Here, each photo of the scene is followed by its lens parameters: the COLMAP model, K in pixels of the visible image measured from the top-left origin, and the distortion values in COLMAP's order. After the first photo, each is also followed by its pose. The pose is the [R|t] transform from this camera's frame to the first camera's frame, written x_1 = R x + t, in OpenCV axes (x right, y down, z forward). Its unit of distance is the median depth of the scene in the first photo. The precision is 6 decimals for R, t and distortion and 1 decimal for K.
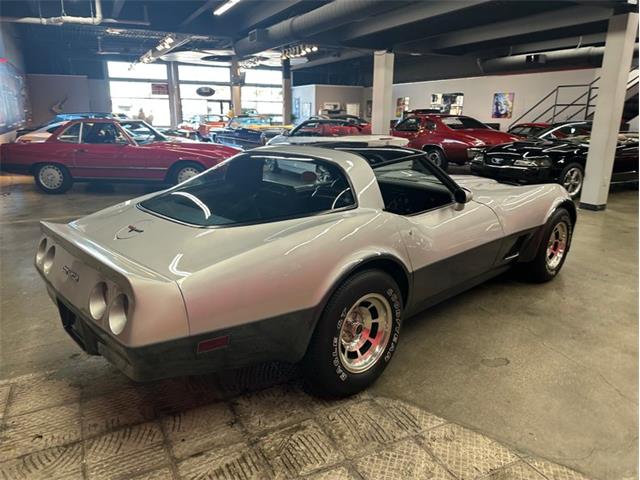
lens RADIAL K [[455.4, 0, 324.8], [0, 455.4, 236.5], [0, 0, 1]] dist [0.021316, -0.033110]
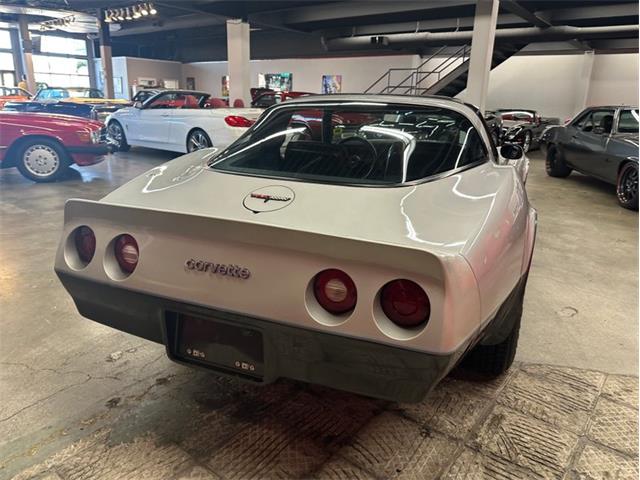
lens RADIAL K [[455.4, 0, 323.4], [0, 455.4, 238.5], [0, 0, 1]] dist [0.021316, -0.033110]
pose [[0.916037, -0.095200, 0.389632, -0.332399], [0.080625, 0.995301, 0.053632, 0.007618], [-0.392906, -0.017715, 0.919408, 0.178821]]
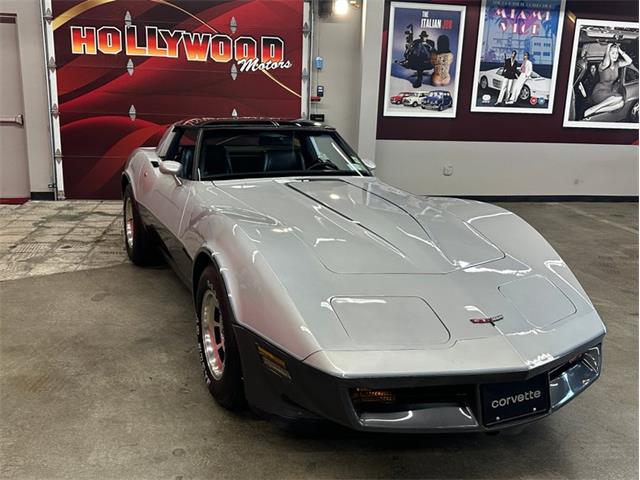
lens RADIAL K [[608.4, 0, 324.1], [0, 608.4, 246.5], [0, 0, 1]] dist [0.021014, 0.000000]
pose [[-0.308348, 0.215331, -0.926582, 1.046691], [-0.279007, 0.910734, 0.304496, -0.307956], [0.909437, 0.352414, -0.220745, 1.180733]]
